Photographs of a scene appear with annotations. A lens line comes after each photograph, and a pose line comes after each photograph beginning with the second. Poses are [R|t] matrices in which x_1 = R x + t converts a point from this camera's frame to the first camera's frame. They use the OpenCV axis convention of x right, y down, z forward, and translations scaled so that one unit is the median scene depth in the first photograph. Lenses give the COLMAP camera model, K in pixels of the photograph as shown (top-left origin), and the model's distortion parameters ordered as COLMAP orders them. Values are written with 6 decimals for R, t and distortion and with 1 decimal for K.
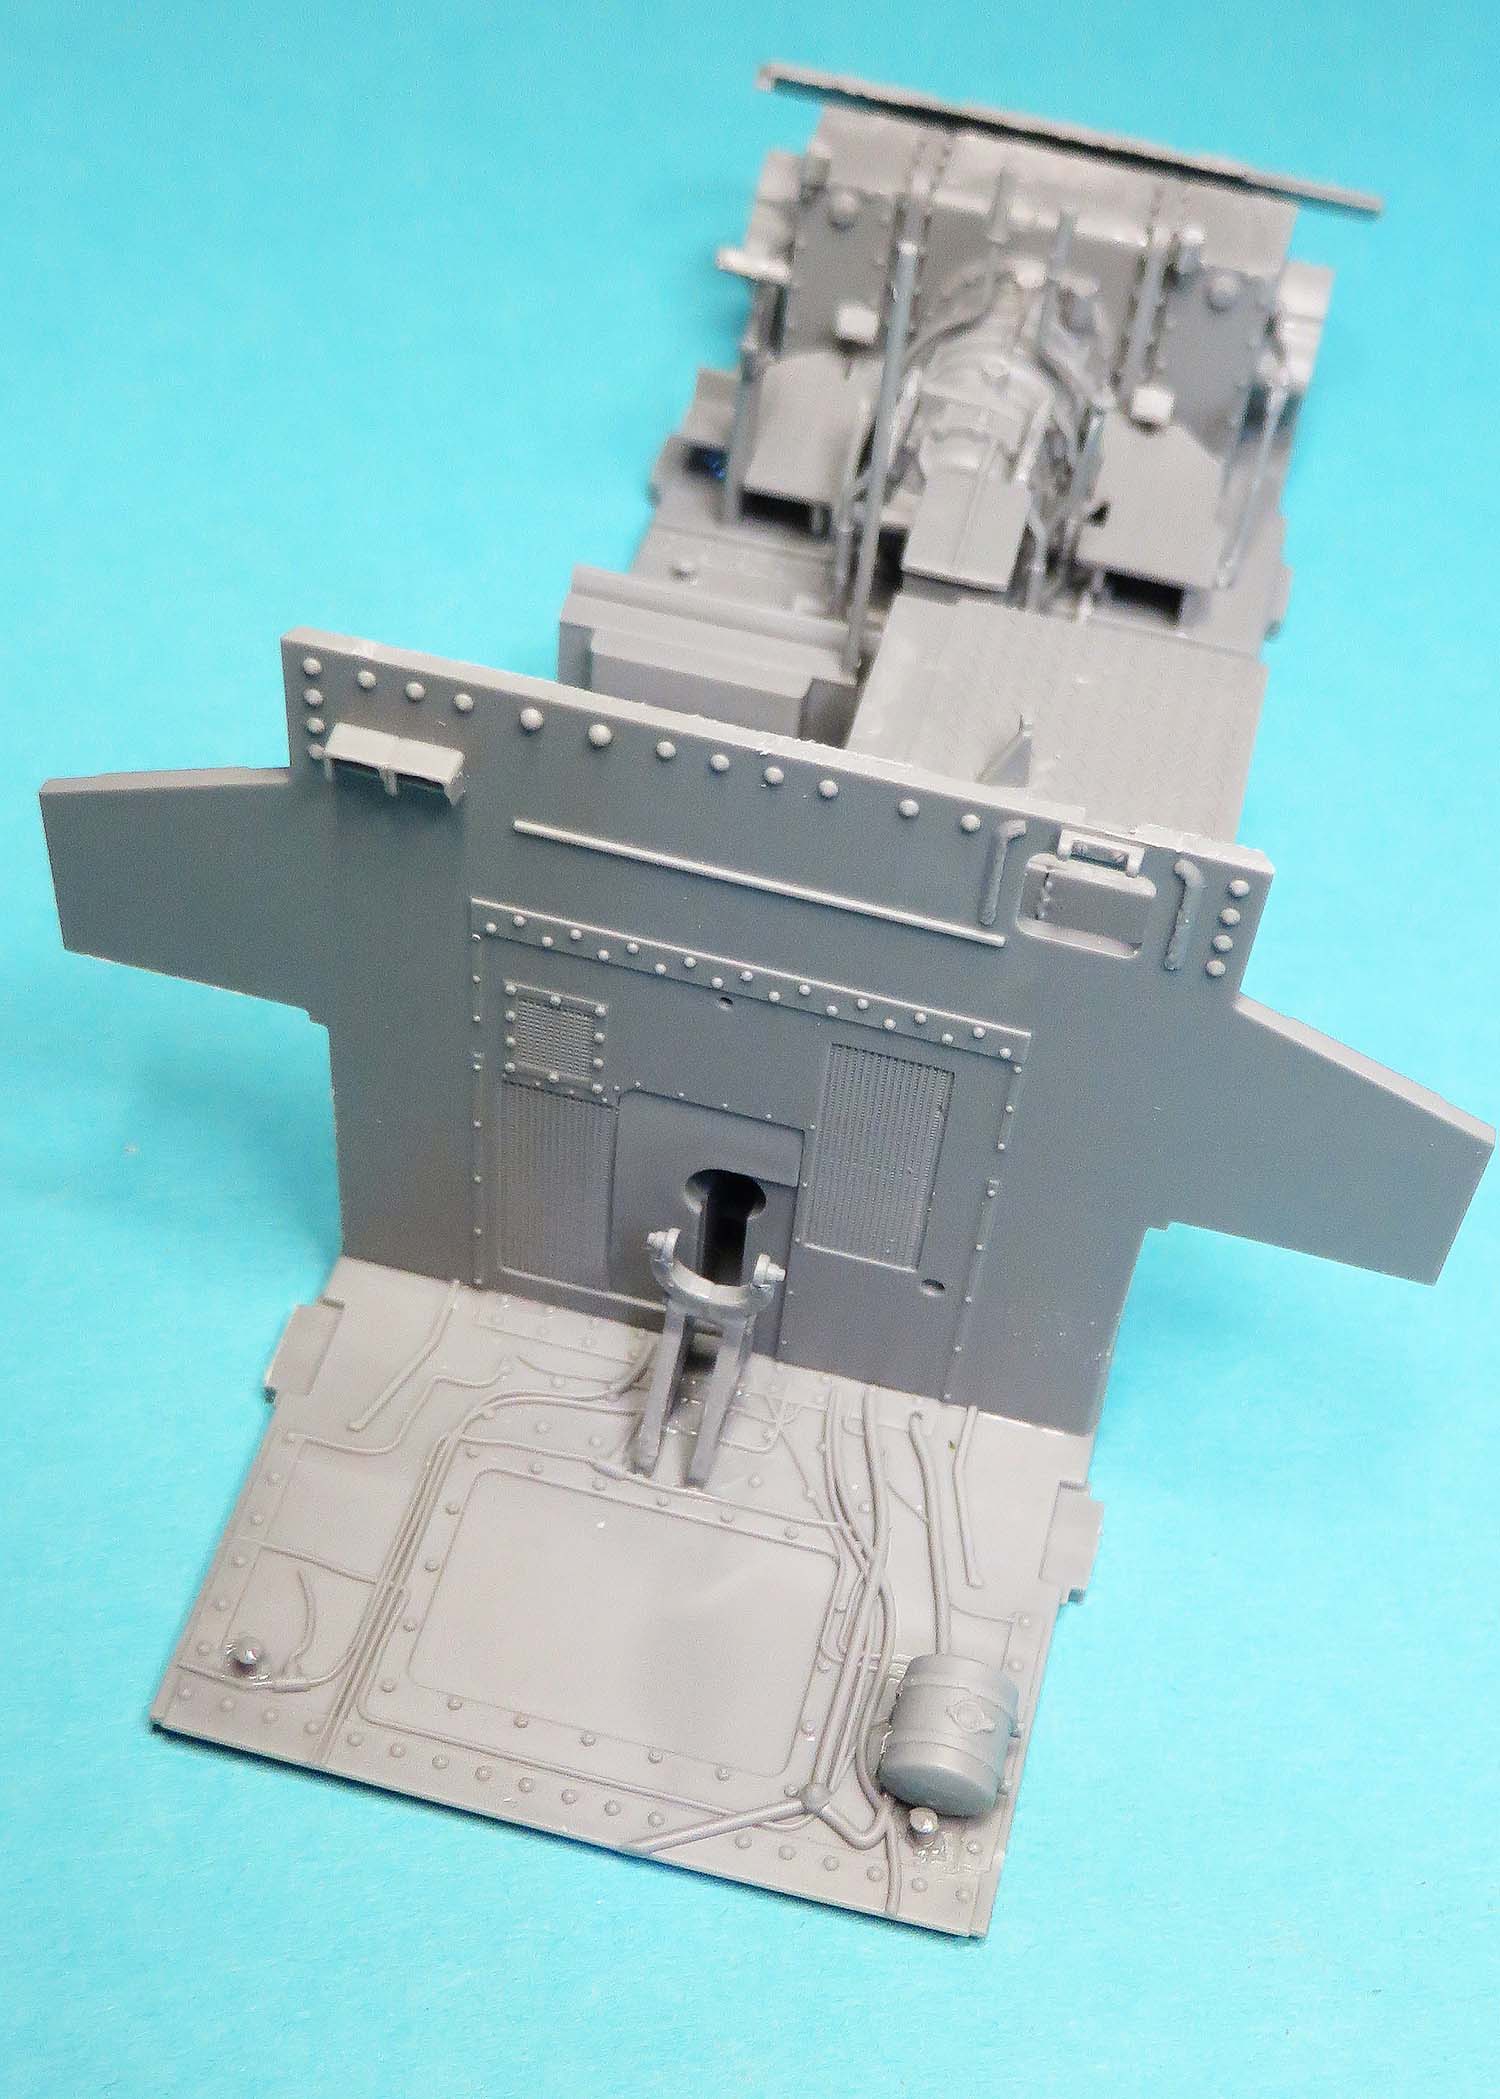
lens RADIAL K [[2900.5, 0, 754.5], [0, 2900.5, 1036.6], [0, 0, 1]] dist [0.014690, 0.000000]
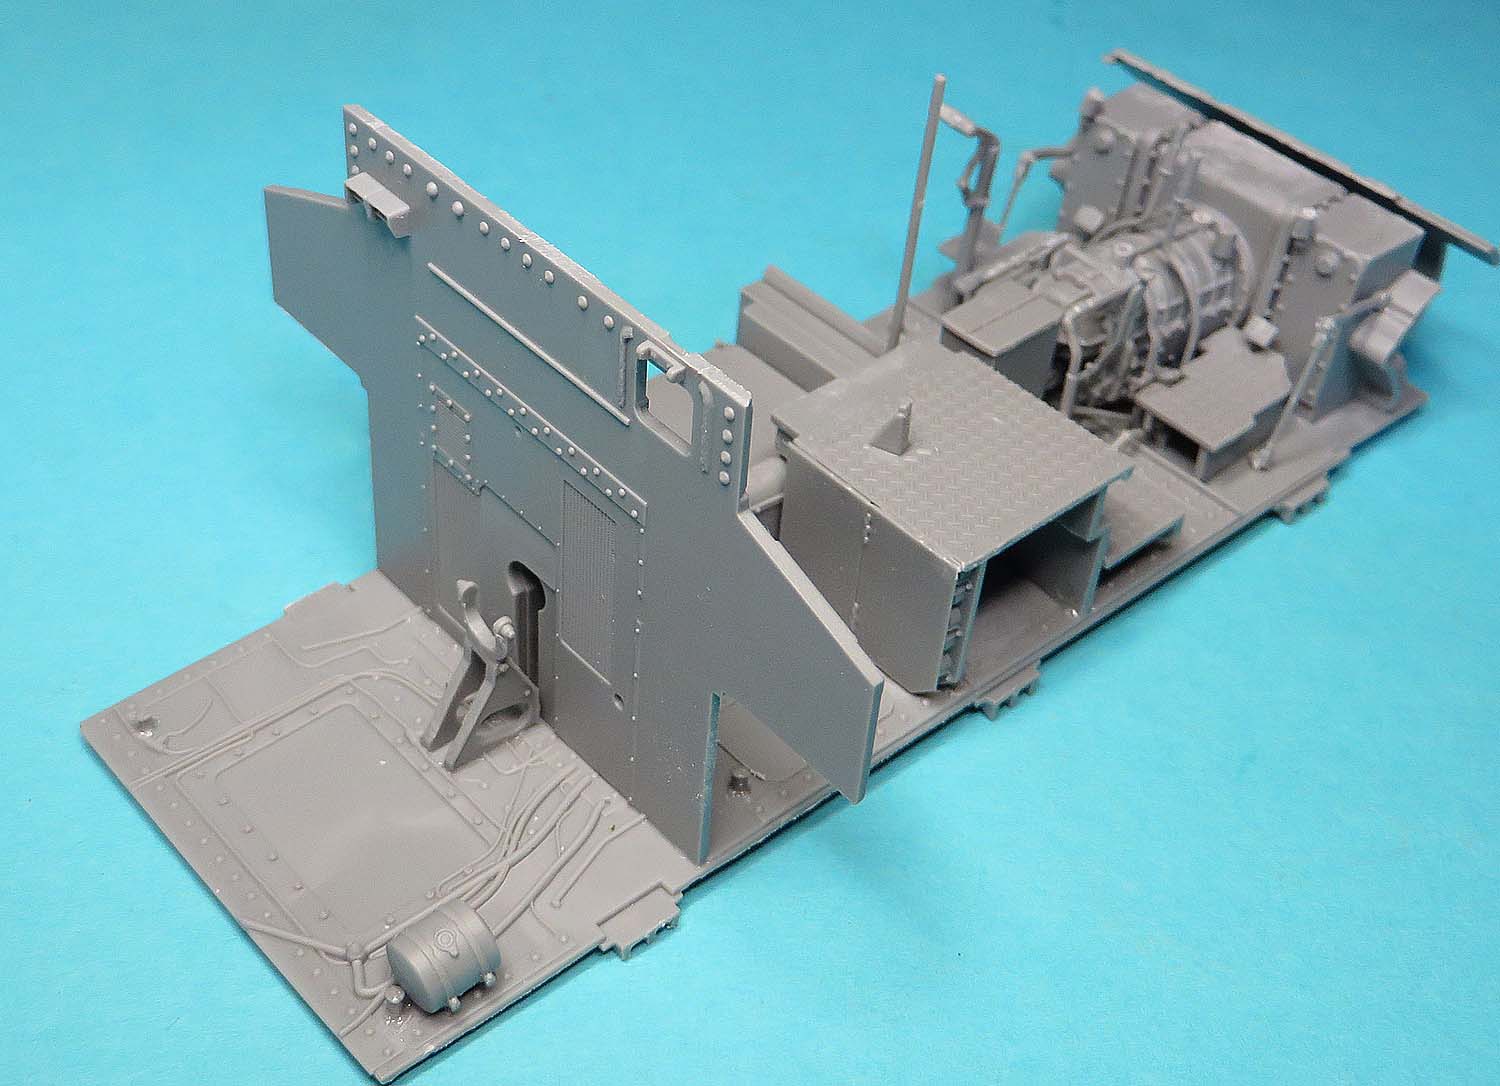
lens RADIAL K [[2072.8, 0, 744.0], [0, 2072.8, 549.7], [0, 0, 1]] dist [0.014690, 0.000000]
pose [[0.805492, 0.342084, -0.483902, 0.478444], [-0.430722, 0.898789, -0.081591, 0.062137], [0.407015, 0.274148, 0.871310, 0.088164]]
